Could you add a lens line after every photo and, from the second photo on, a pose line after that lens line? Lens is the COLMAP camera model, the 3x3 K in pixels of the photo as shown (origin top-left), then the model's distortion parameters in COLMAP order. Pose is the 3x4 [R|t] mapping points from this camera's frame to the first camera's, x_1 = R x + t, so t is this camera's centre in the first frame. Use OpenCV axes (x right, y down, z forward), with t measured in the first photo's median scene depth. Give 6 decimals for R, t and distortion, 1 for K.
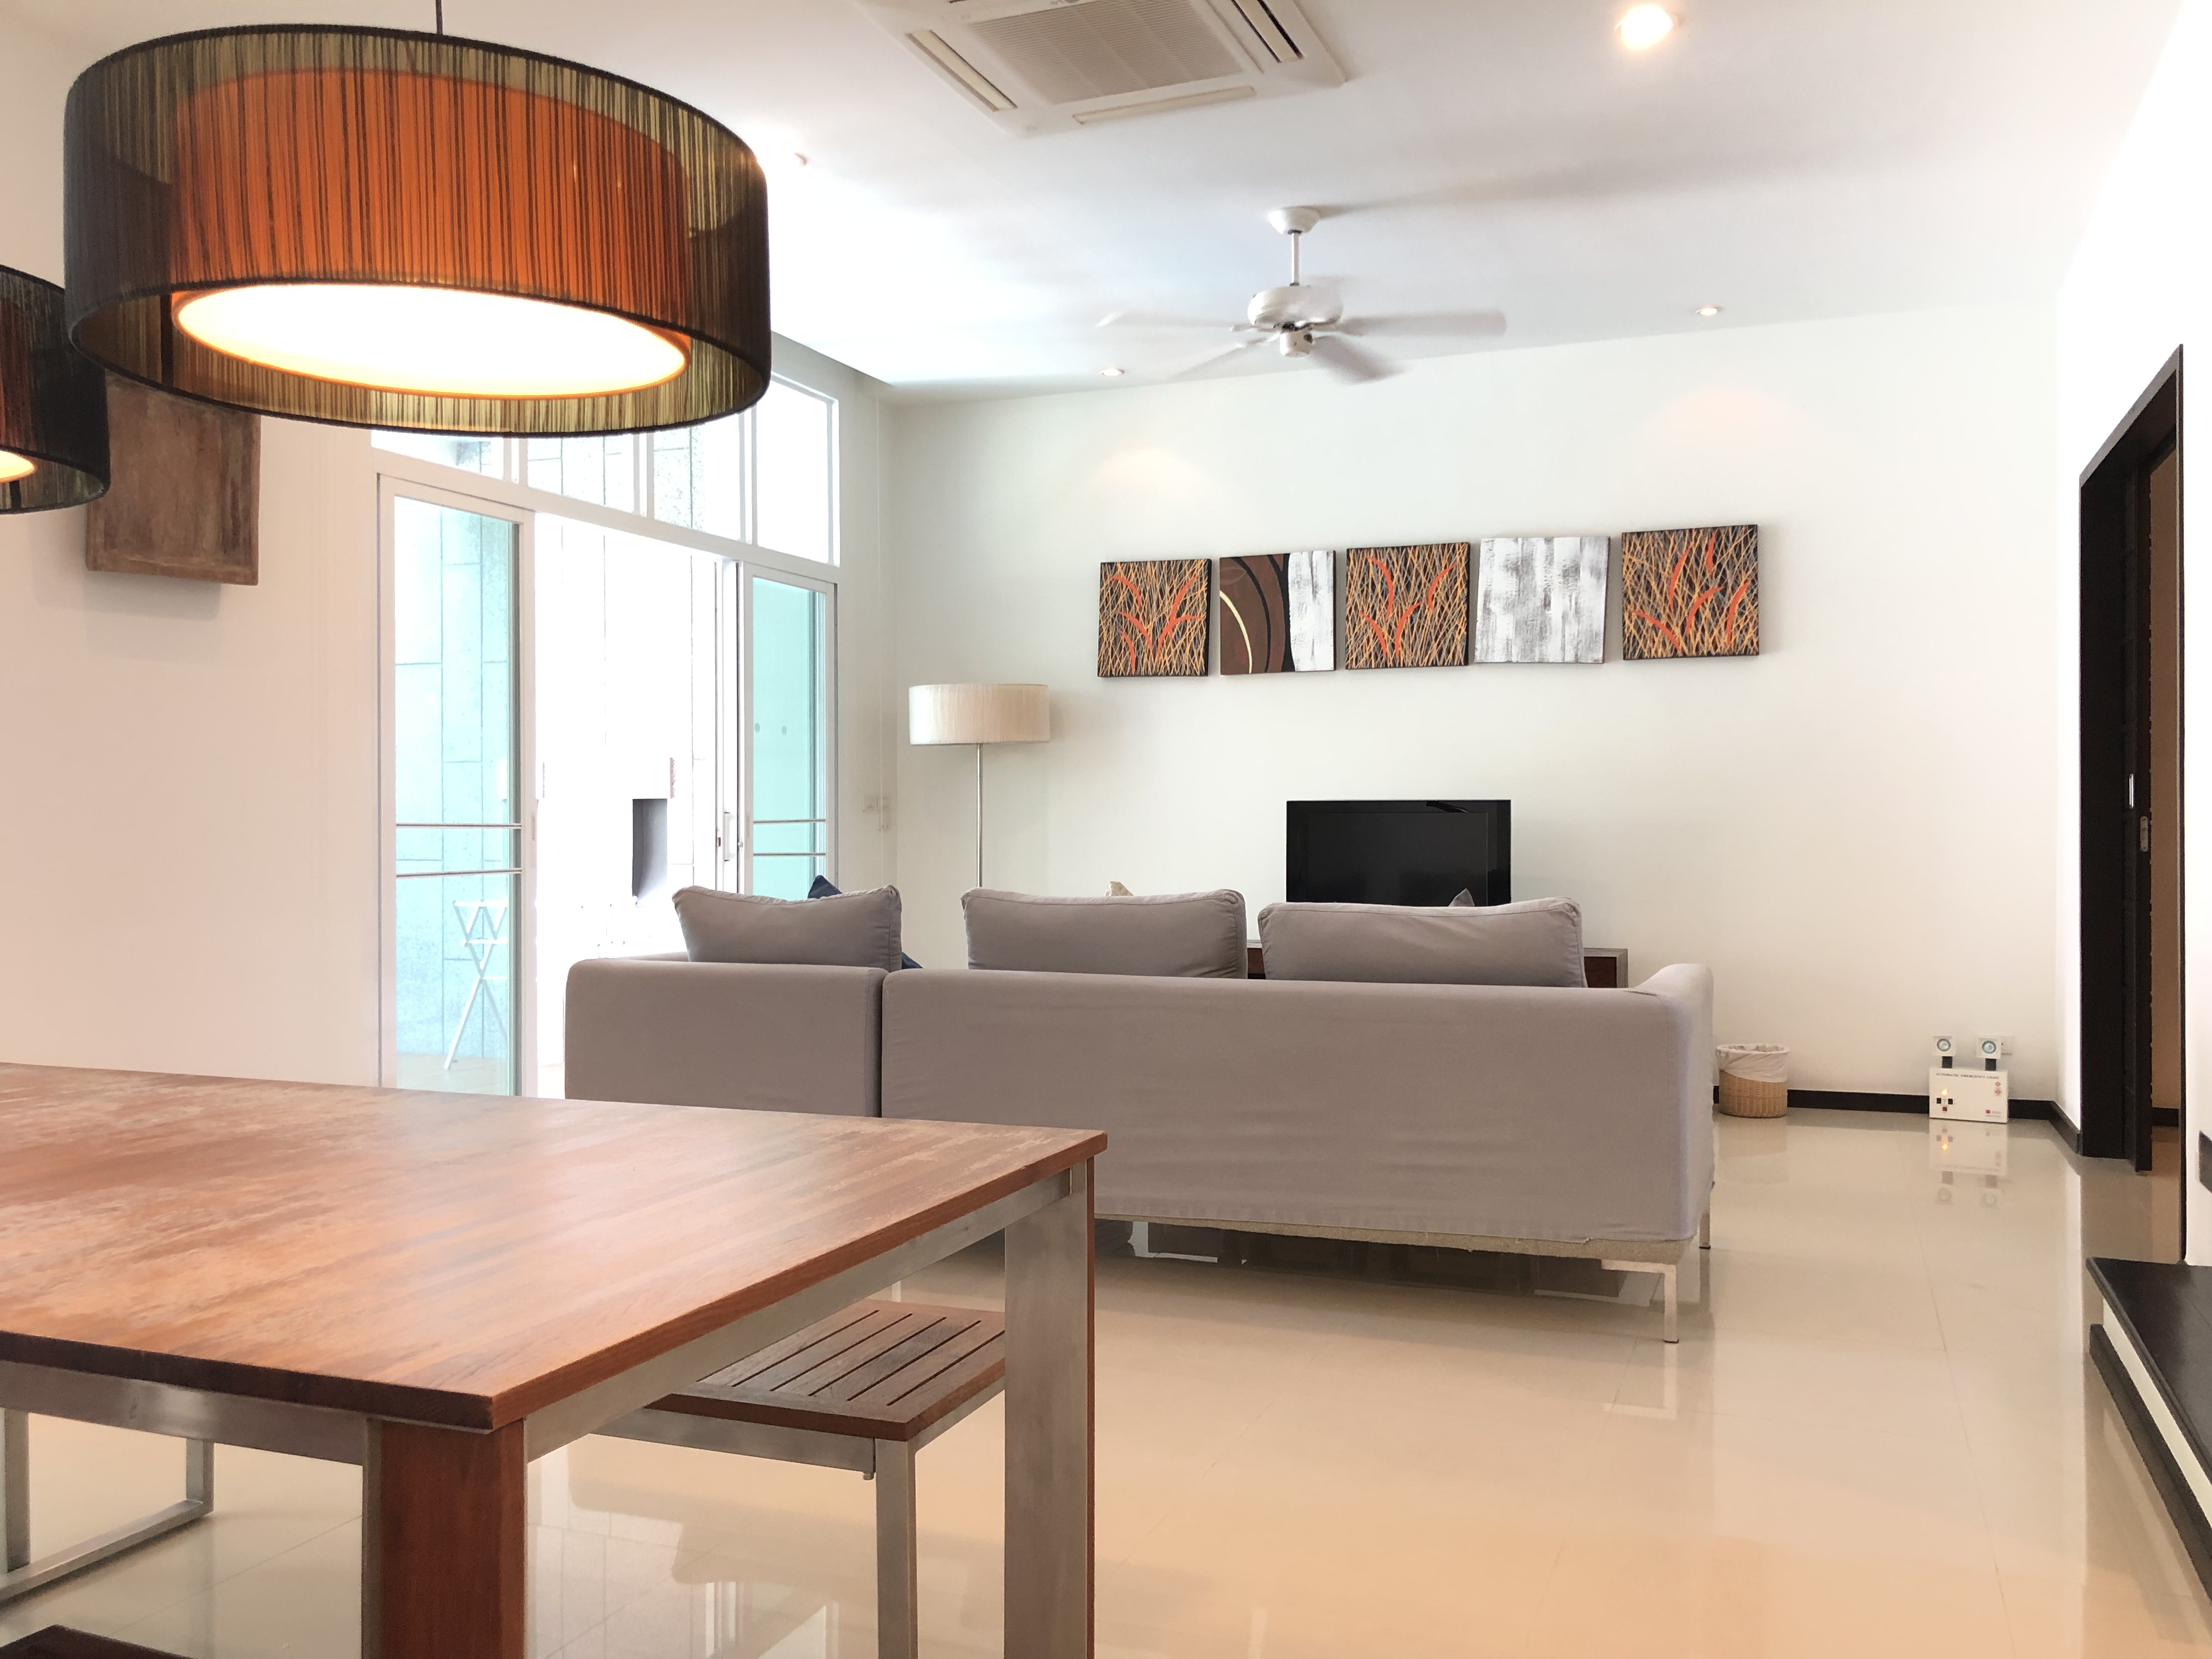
lens RADIAL K [[1792.9, 0, 1110.6], [0, 1792.9, 828.2], [0, 0, 1]] dist [0.036867, -0.050514]
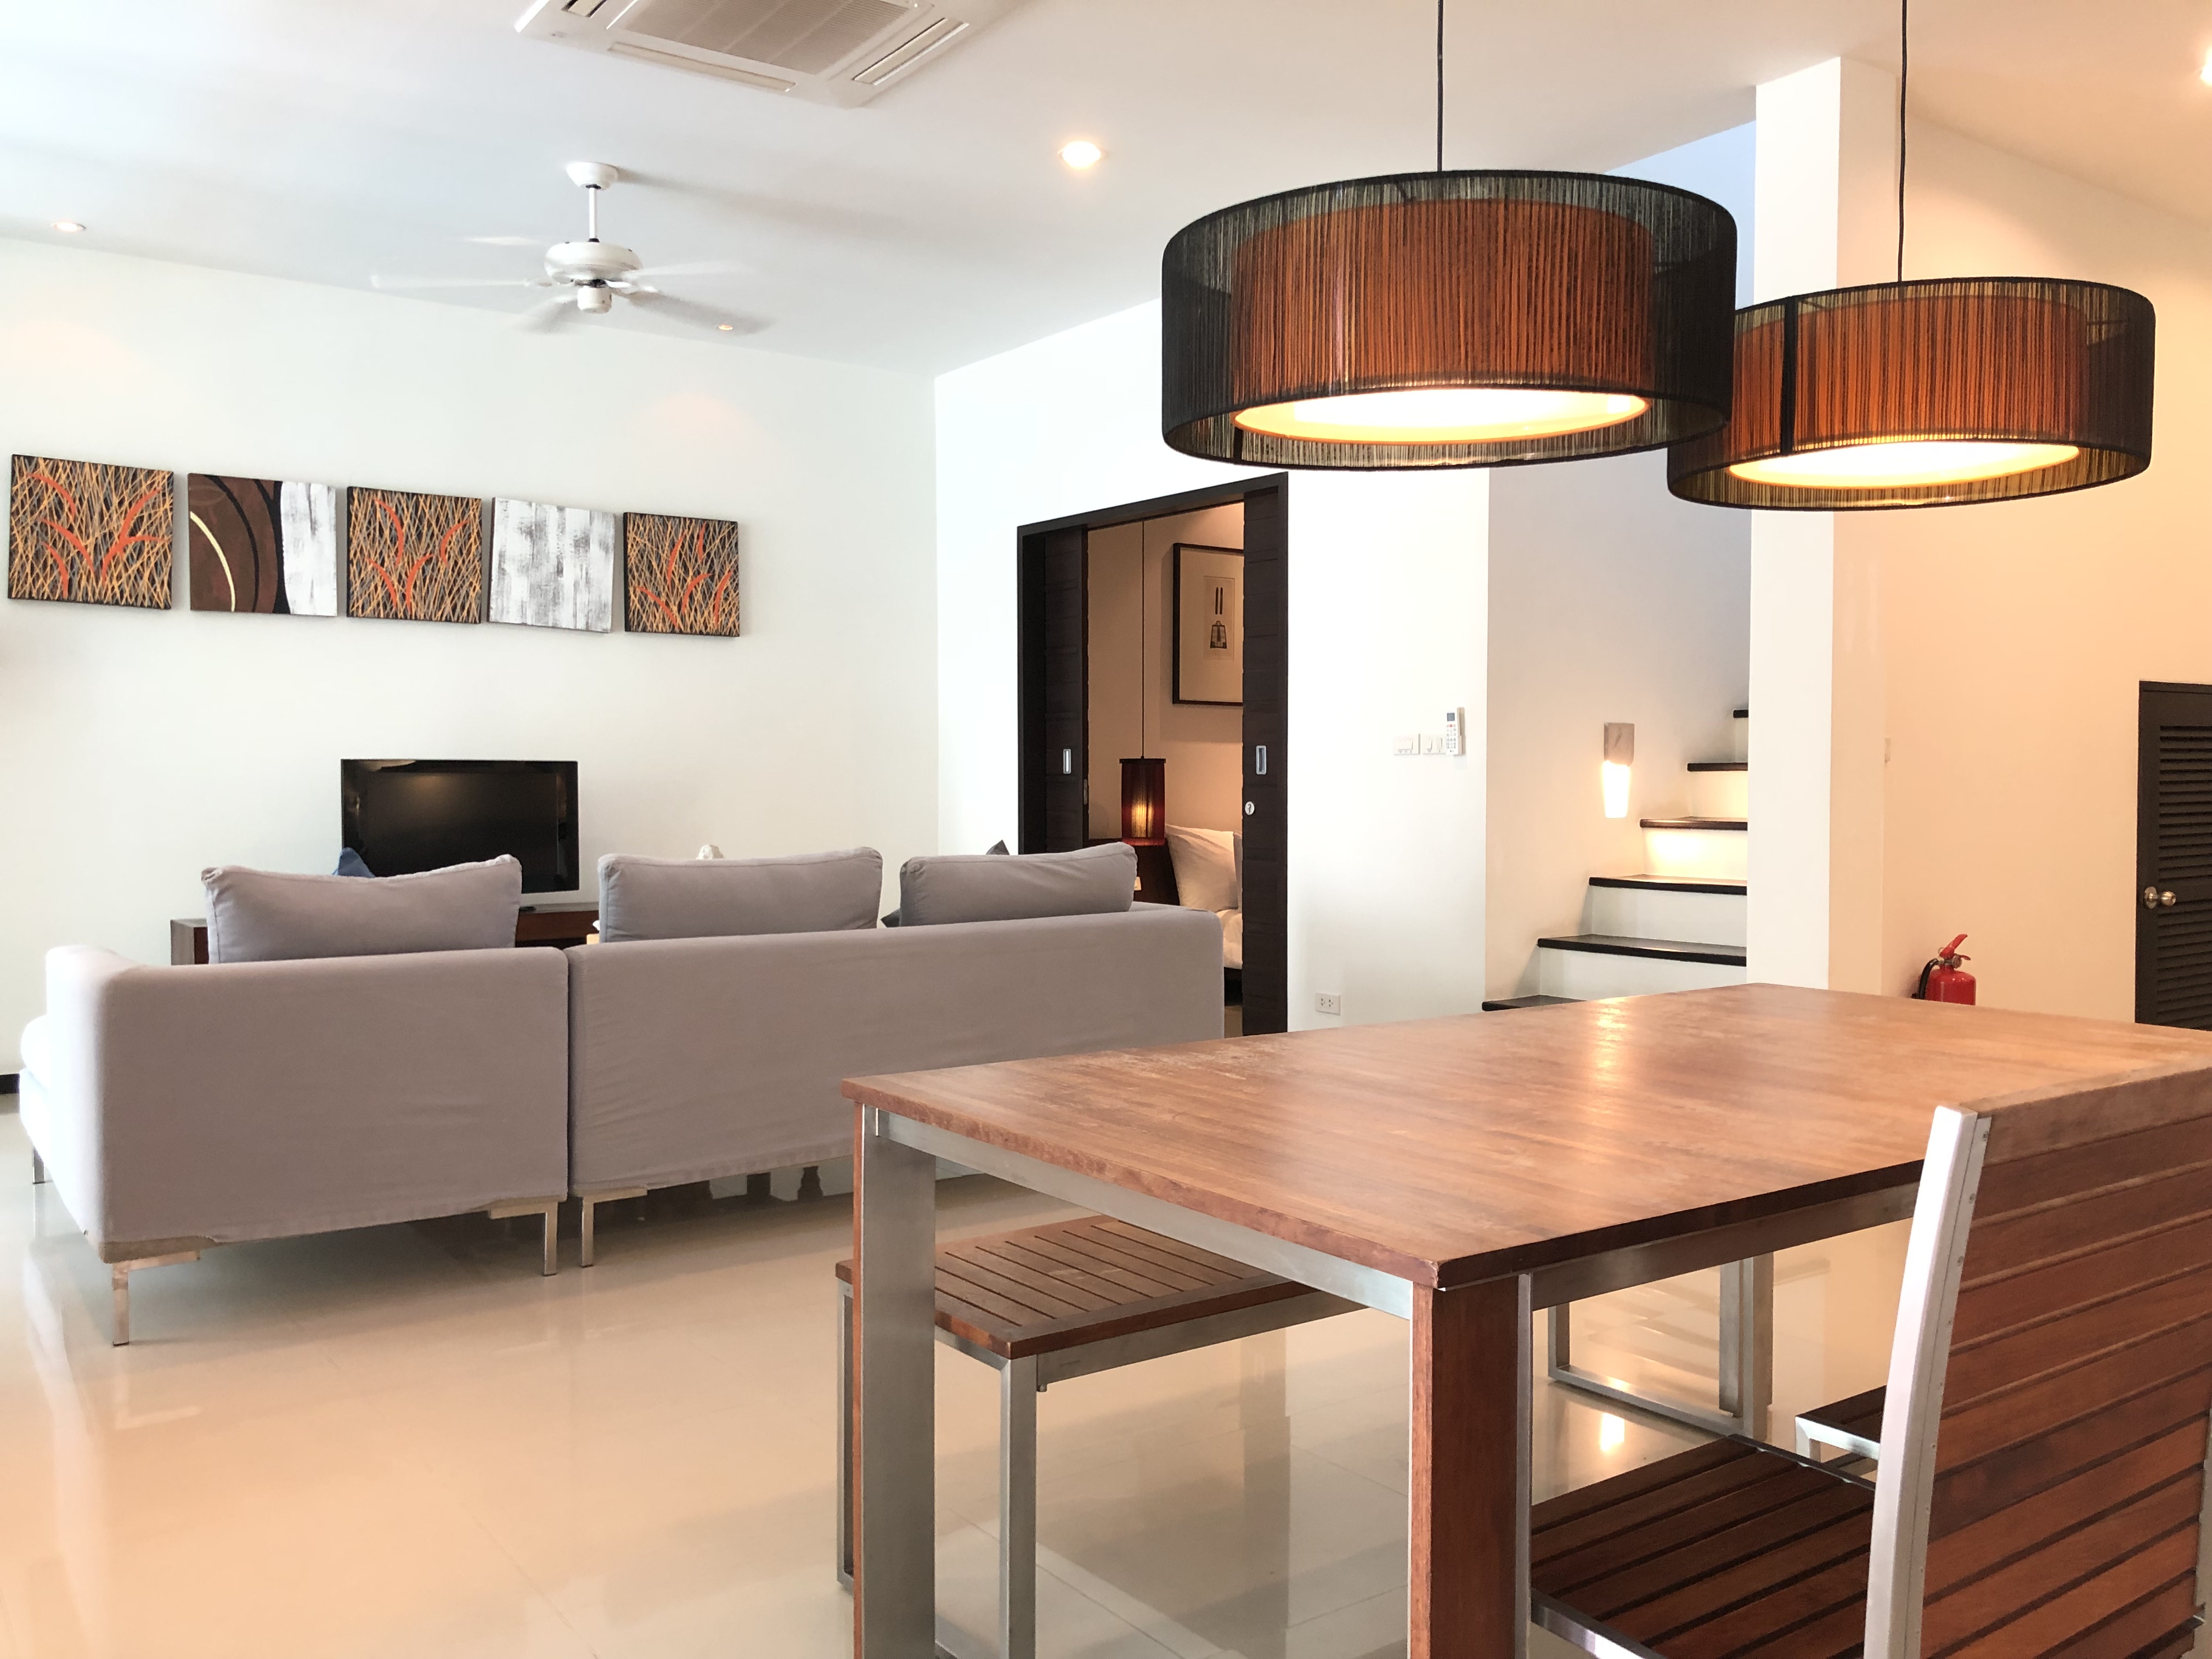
lens RADIAL K [[1818.1, 0, 1135.6], [0, 1818.1, 837.4], [0, 0, 1]] dist [-0.048826, 0.071365]
pose [[0.532935, -0.017193, 0.845982, -0.452571], [0.006594, 0.999848, 0.016166, 0.012956], [-0.846131, -0.003037, 0.532967, 0.166138]]
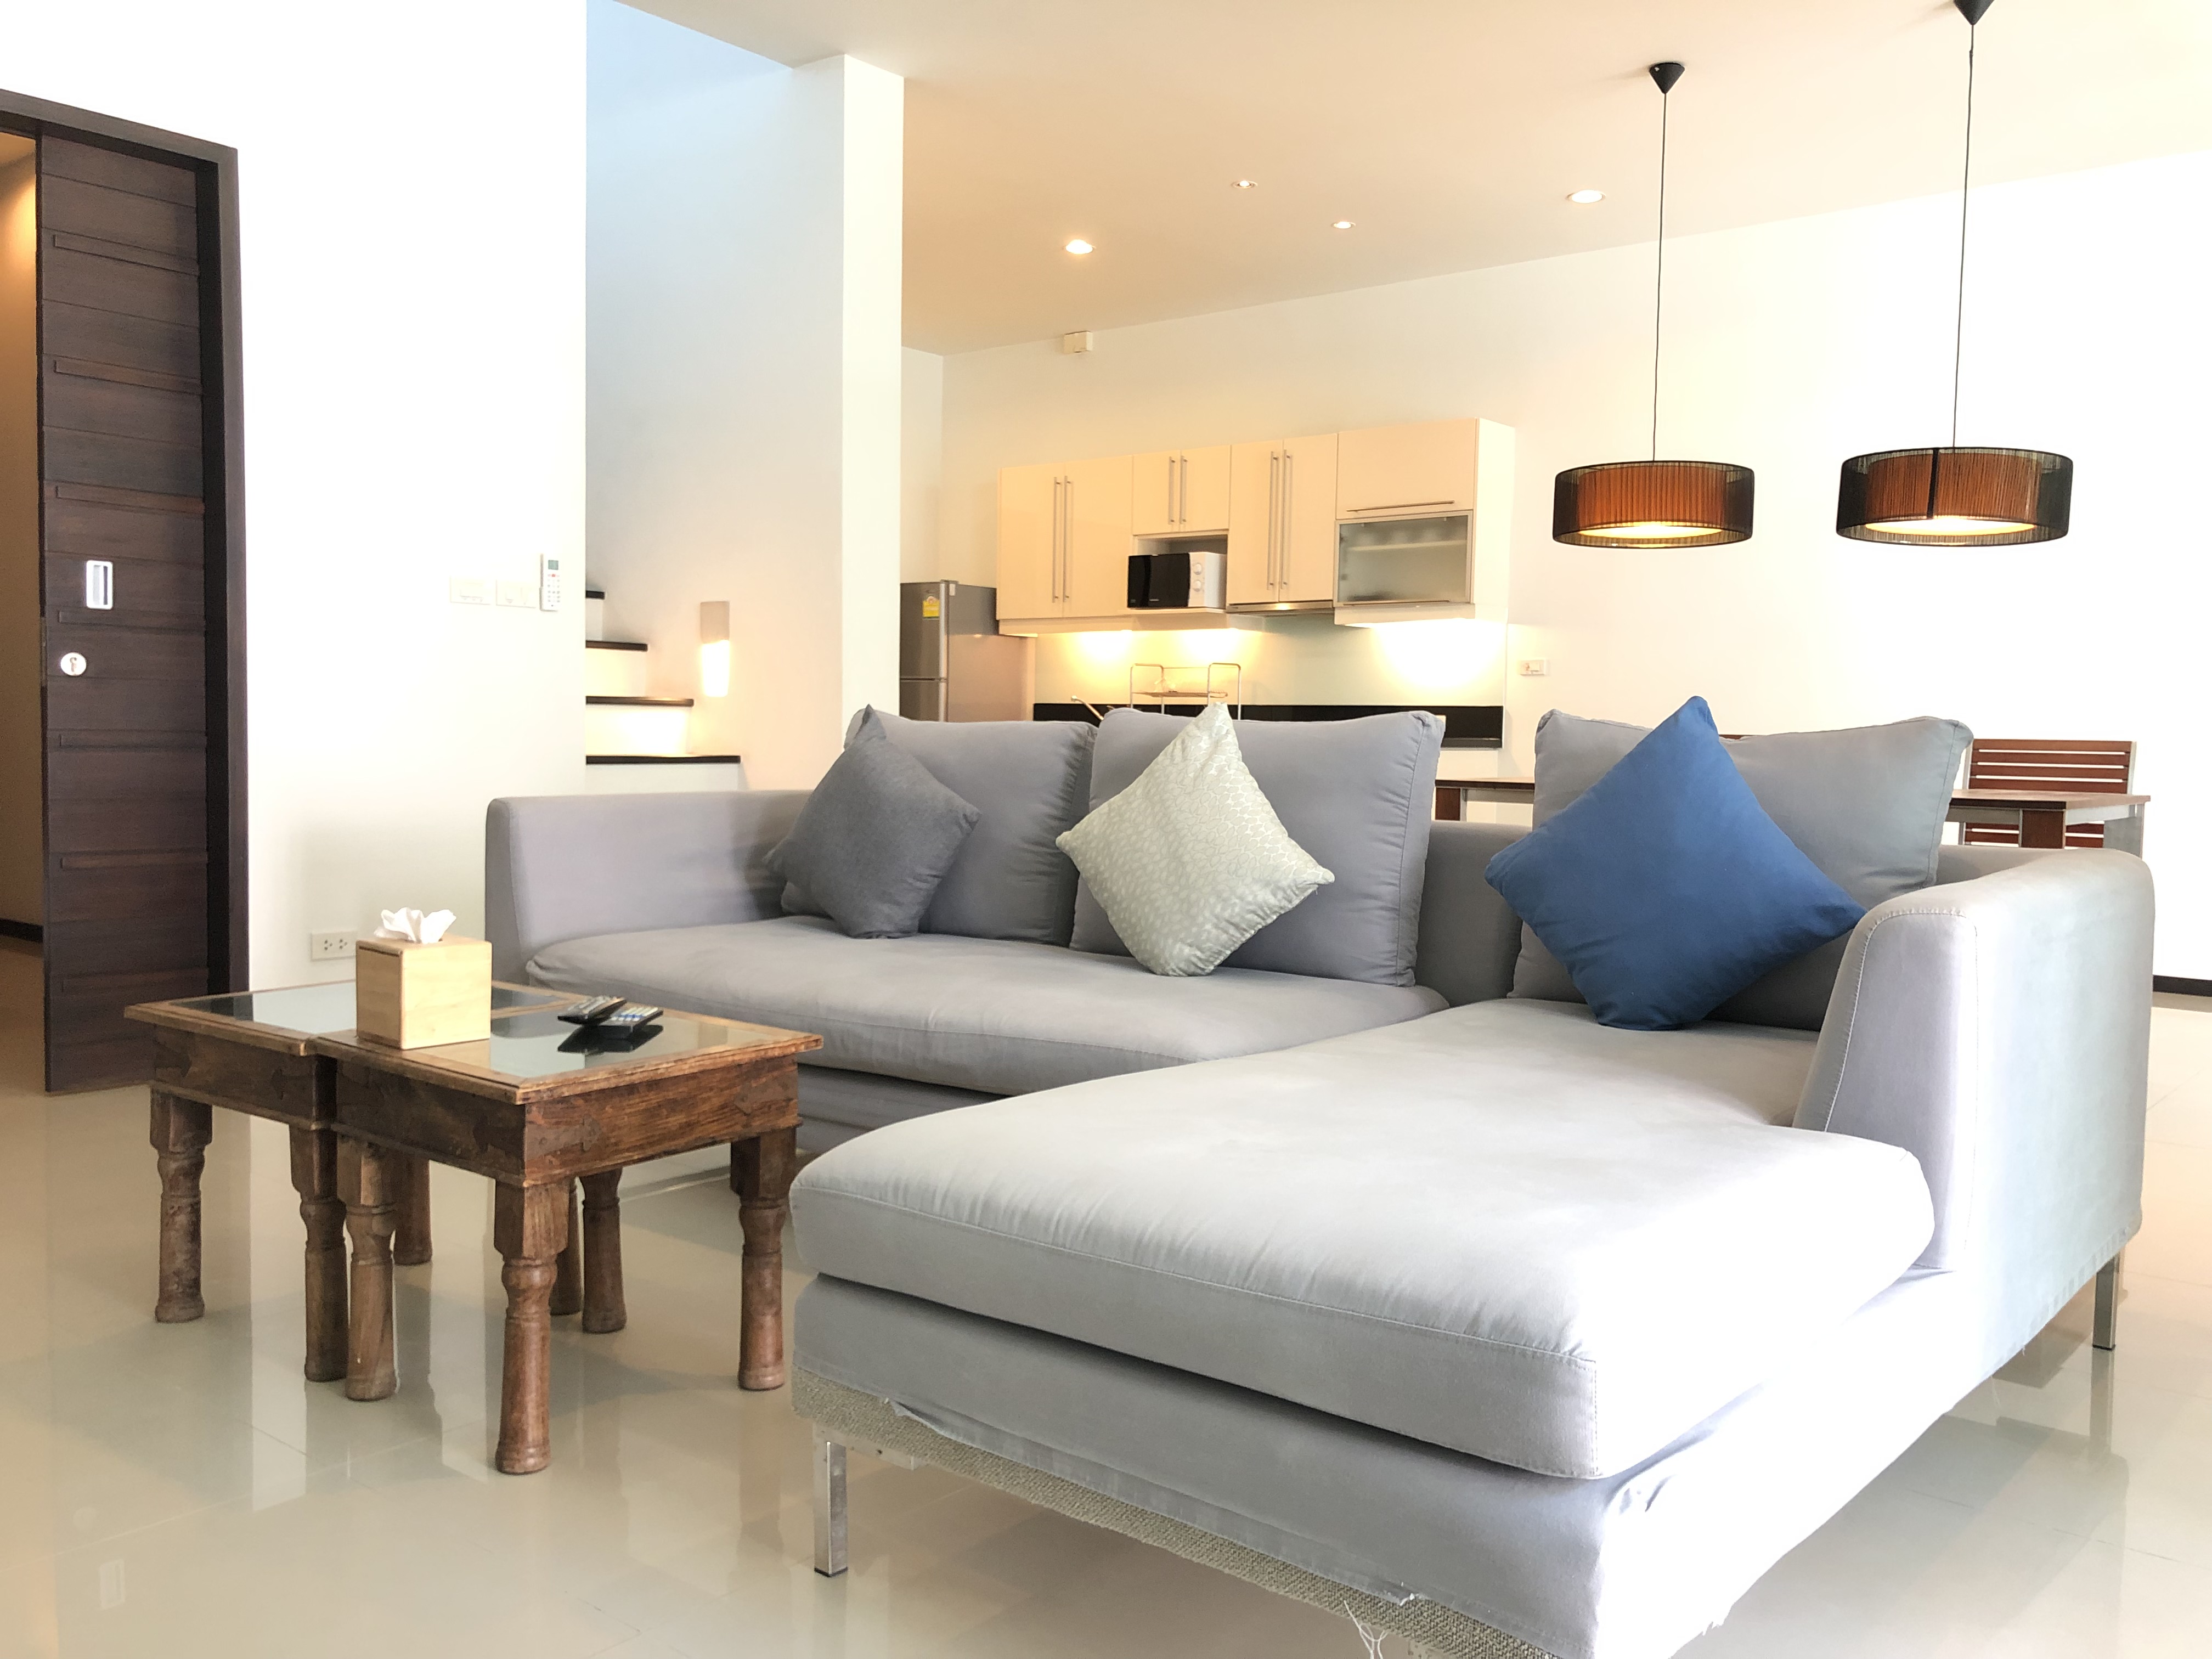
lens RADIAL K [[1796.7, 0, 1106.0], [0, 1796.7, 829.5], [0, 0, 1]] dist [0.027528, -0.039876]
pose [[-0.950147, -0.029090, 0.310442, -0.100123], [-0.009735, 0.997921, 0.063715, 0.025695], [-0.311650, 0.057516, -0.948455, 1.066564]]
